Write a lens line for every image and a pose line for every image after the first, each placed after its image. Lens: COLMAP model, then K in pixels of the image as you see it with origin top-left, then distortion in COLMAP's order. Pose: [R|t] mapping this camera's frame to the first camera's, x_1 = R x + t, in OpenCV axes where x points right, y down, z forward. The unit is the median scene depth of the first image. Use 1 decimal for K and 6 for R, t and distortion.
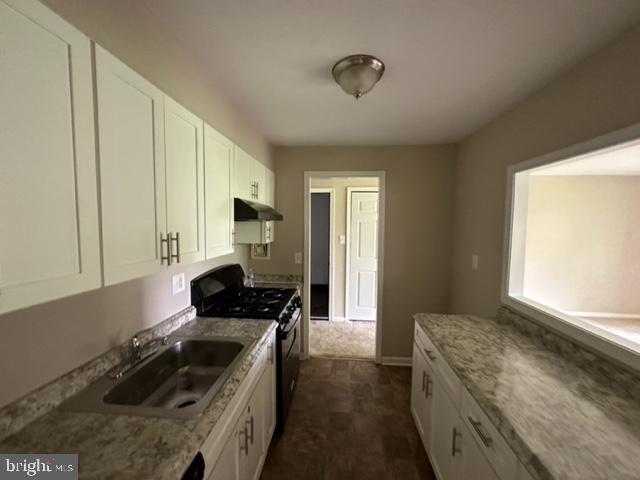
lens RADIAL K [[255.1, 0, 321.1], [0, 255.1, 238.7], [0, 0, 1]] dist [-0.006607, 0.001847]
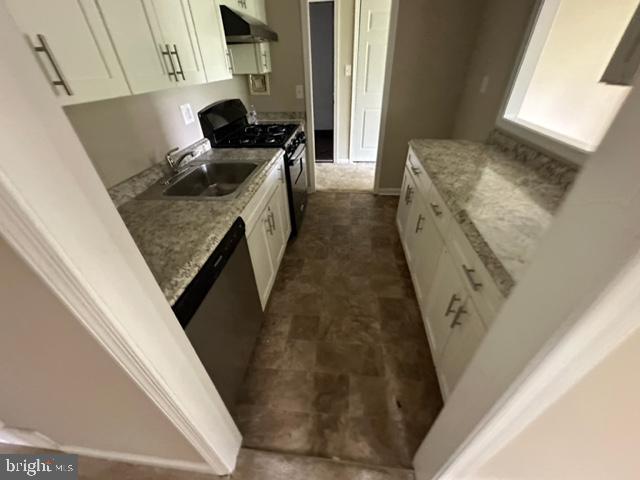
lens RADIAL K [[255.1, 0, 320.3], [0, 255.1, 239.2], [0, 0, 1]] dist [-0.006607, 0.001847]
pose [[0.999097, -0.016903, -0.038975, 0.026990], [0.034899, 0.849722, 0.526075, 0.080975], [0.024226, -0.526961, 0.849544, -0.165719]]
